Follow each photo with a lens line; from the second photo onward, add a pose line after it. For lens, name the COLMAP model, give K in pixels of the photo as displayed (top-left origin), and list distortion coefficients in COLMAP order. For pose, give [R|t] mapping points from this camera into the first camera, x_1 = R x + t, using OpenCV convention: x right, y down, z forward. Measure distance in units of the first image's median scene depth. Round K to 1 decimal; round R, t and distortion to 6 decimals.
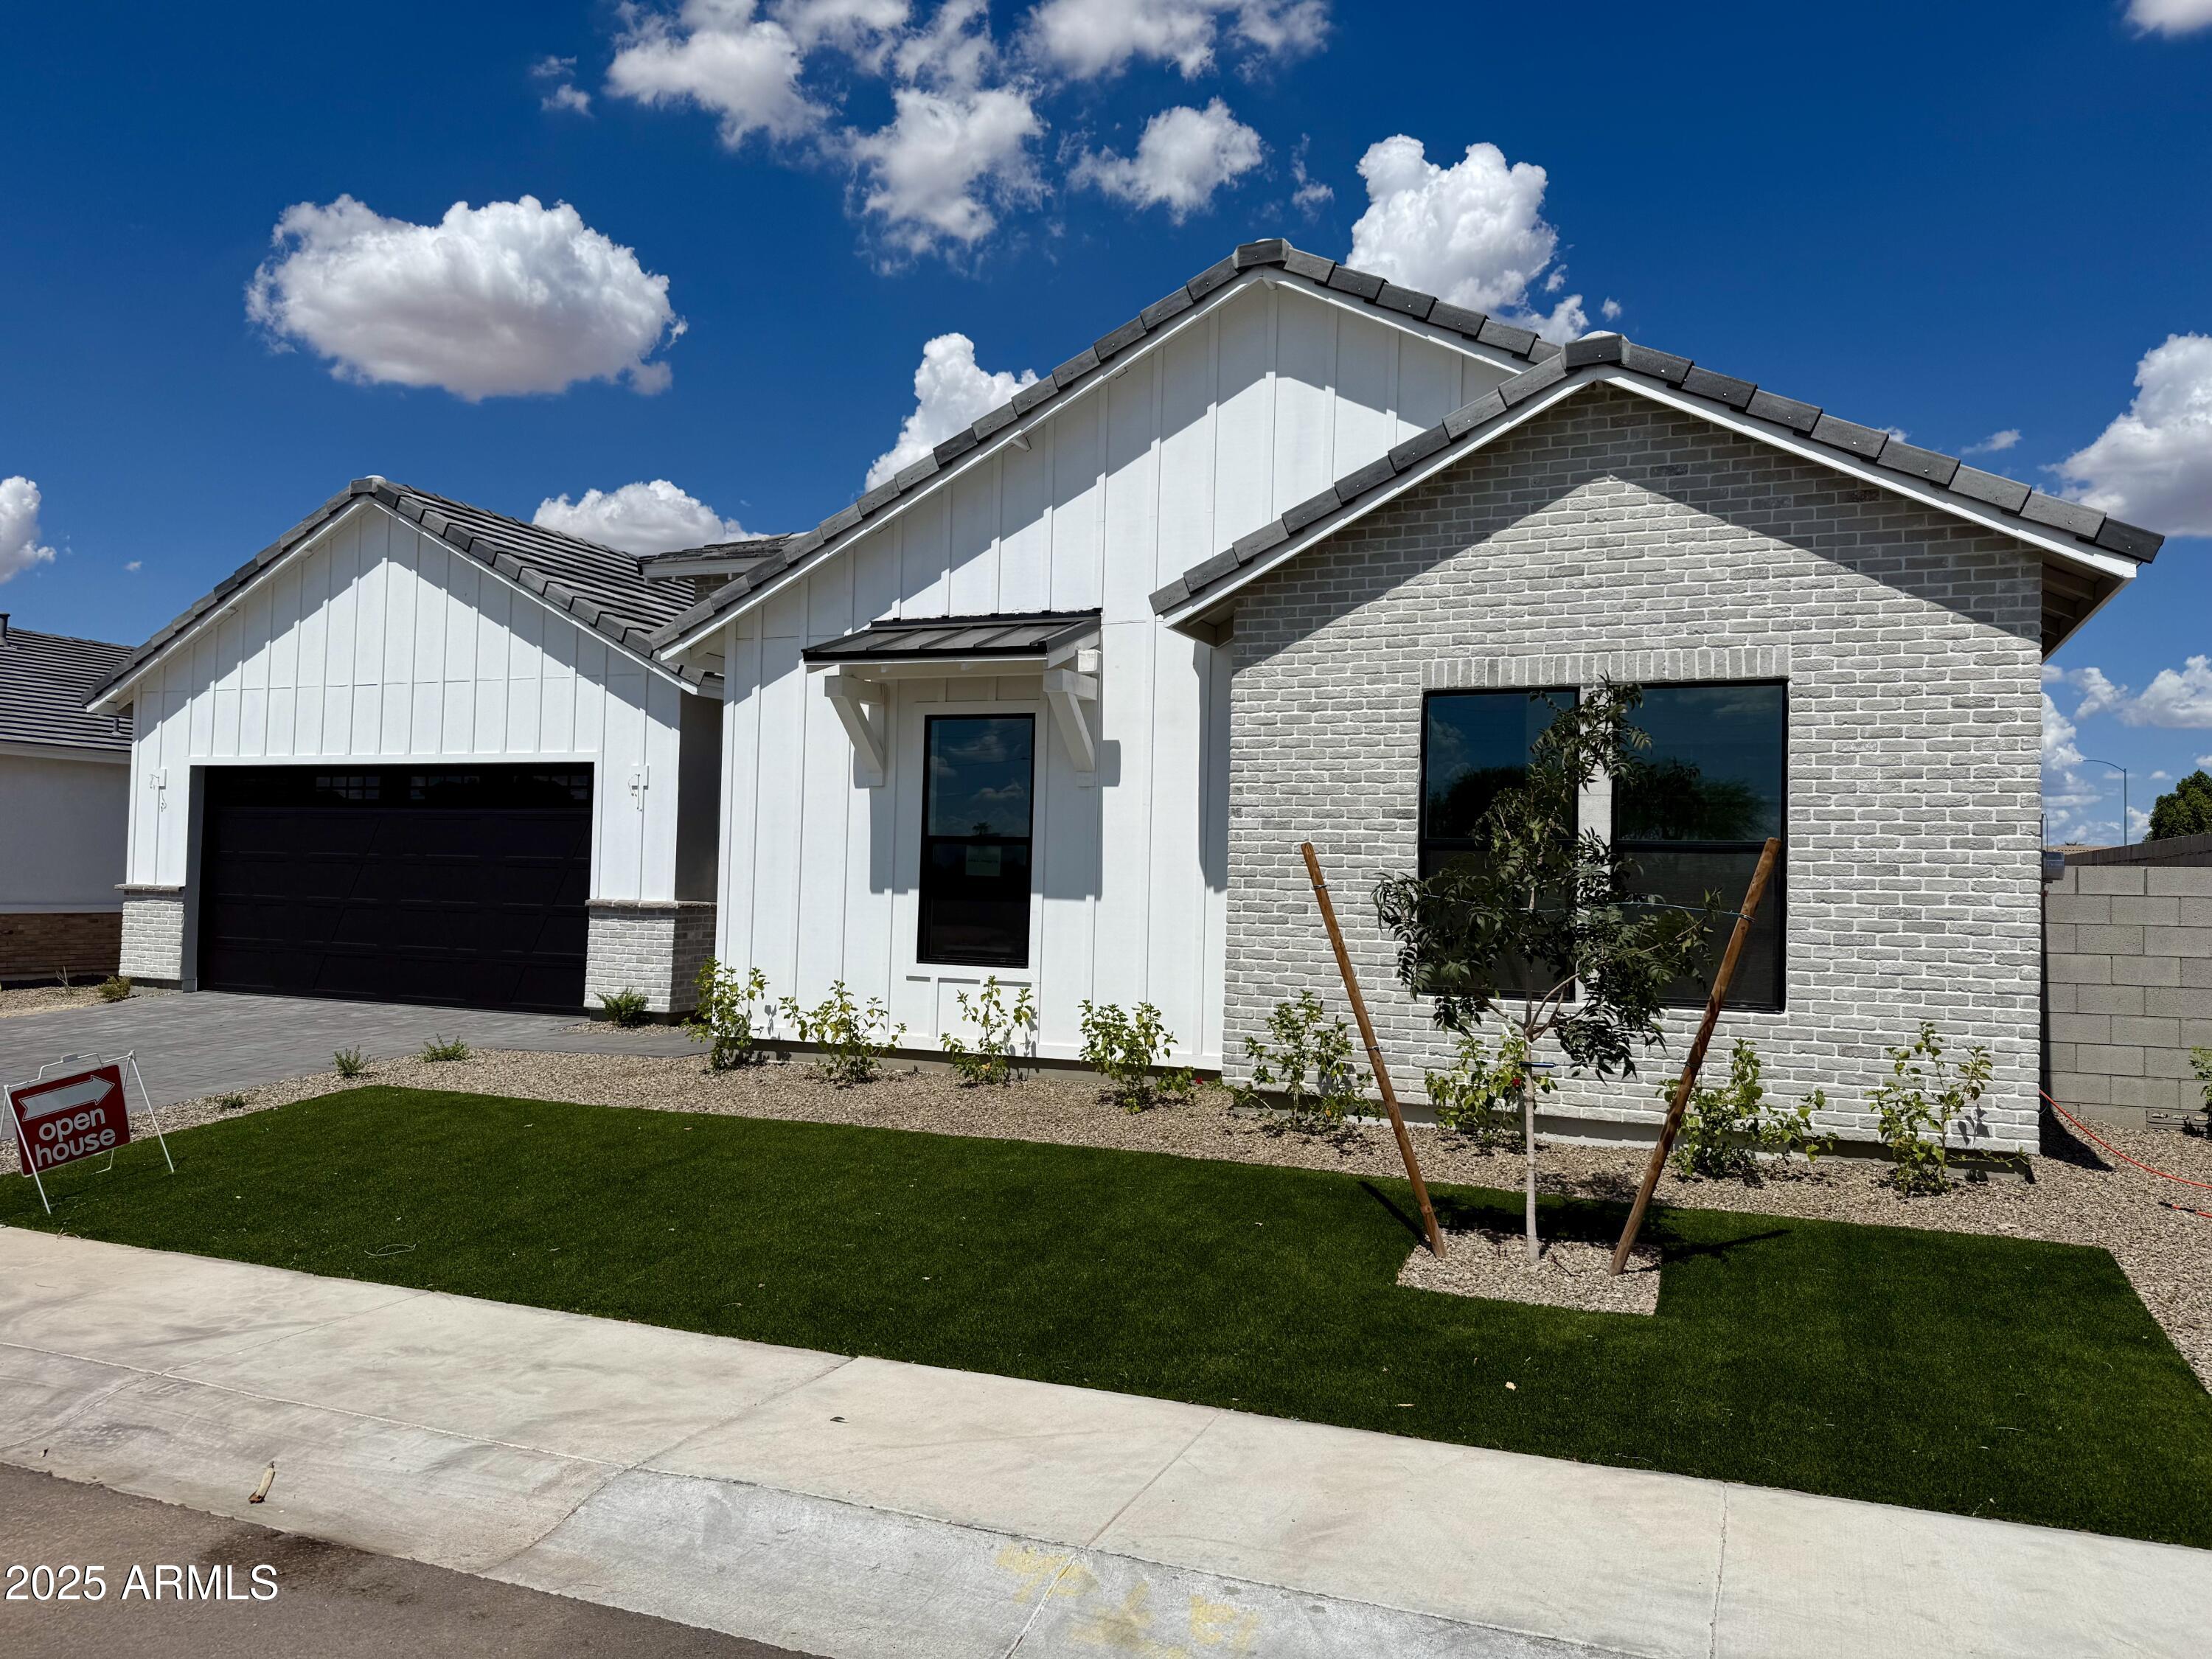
lens RADIAL K [[1571.8, 0, 1102.0], [0, 1571.8, 832.3], [0, 0, 1]] dist [0.159326, -0.328323]
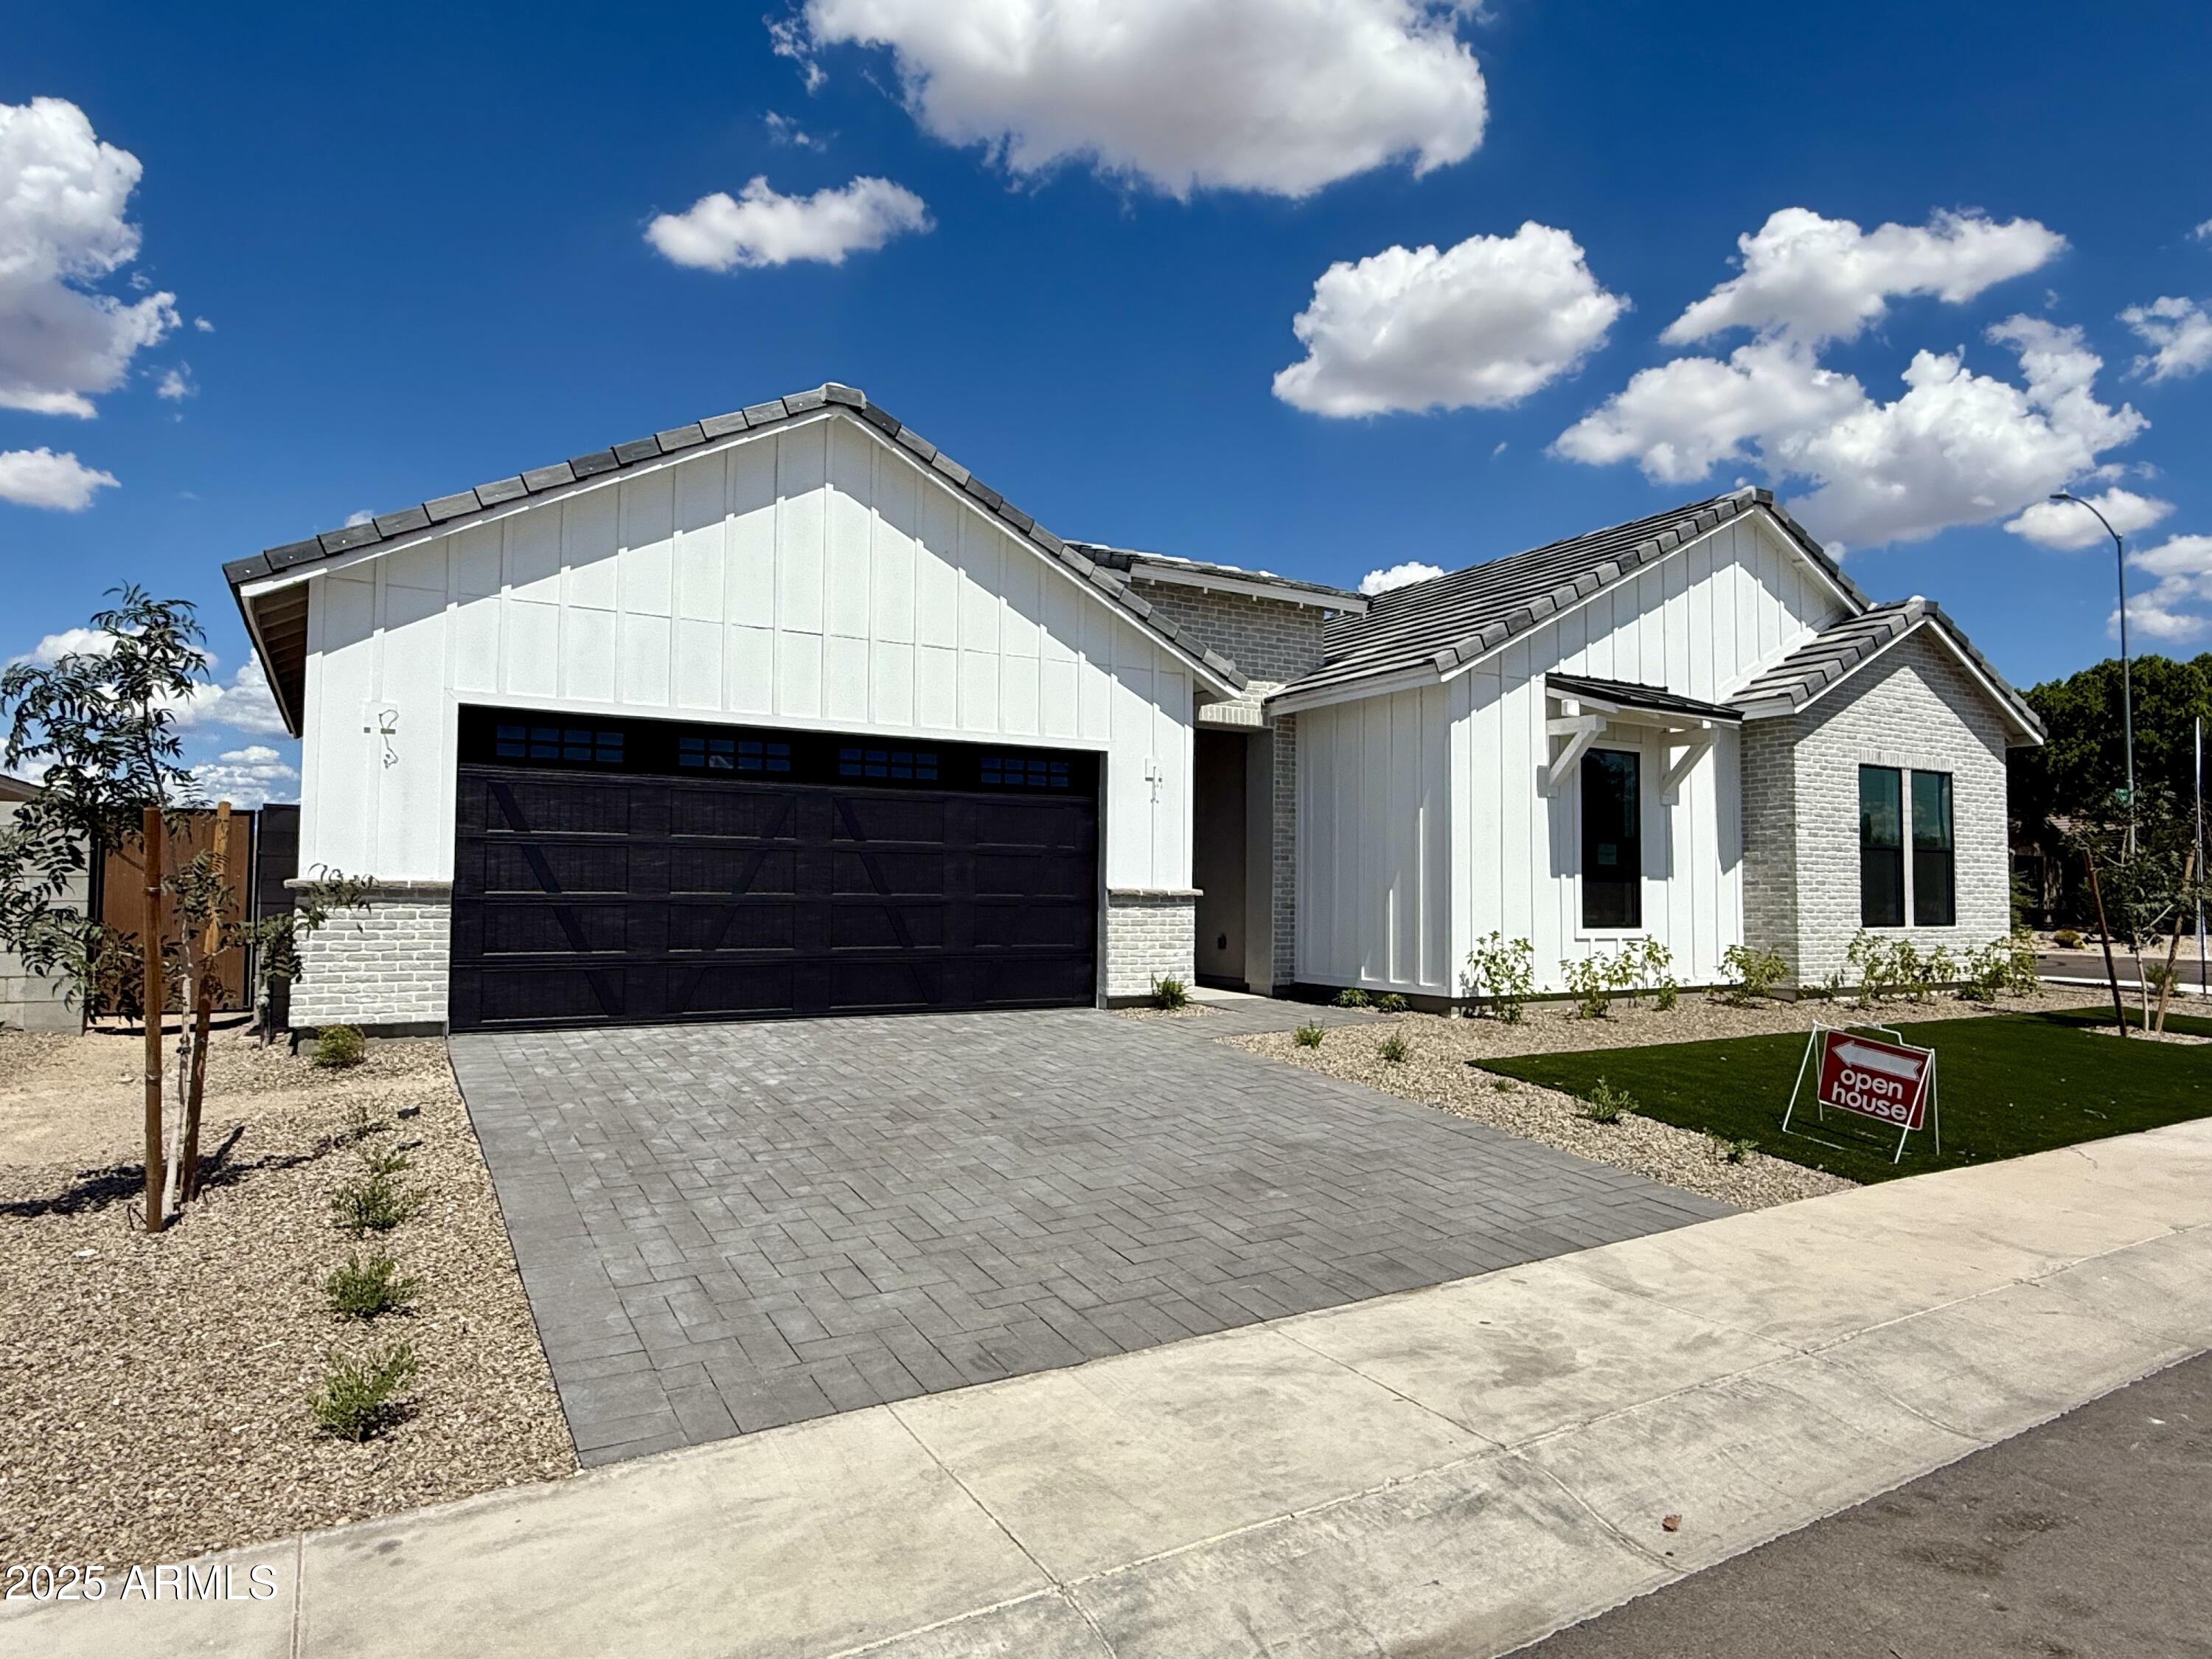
lens RADIAL K [[1274.4, 0, 1113.3], [0, 1274.4, 827.1], [0, 0, 1]] dist [-0.004774, 0.003988]
pose [[0.589865, 0.021015, 0.807228, -1.258103], [-0.021009, 0.999722, -0.010674, 0.015739], [-0.807229, -0.010663, 0.590143, 0.686083]]
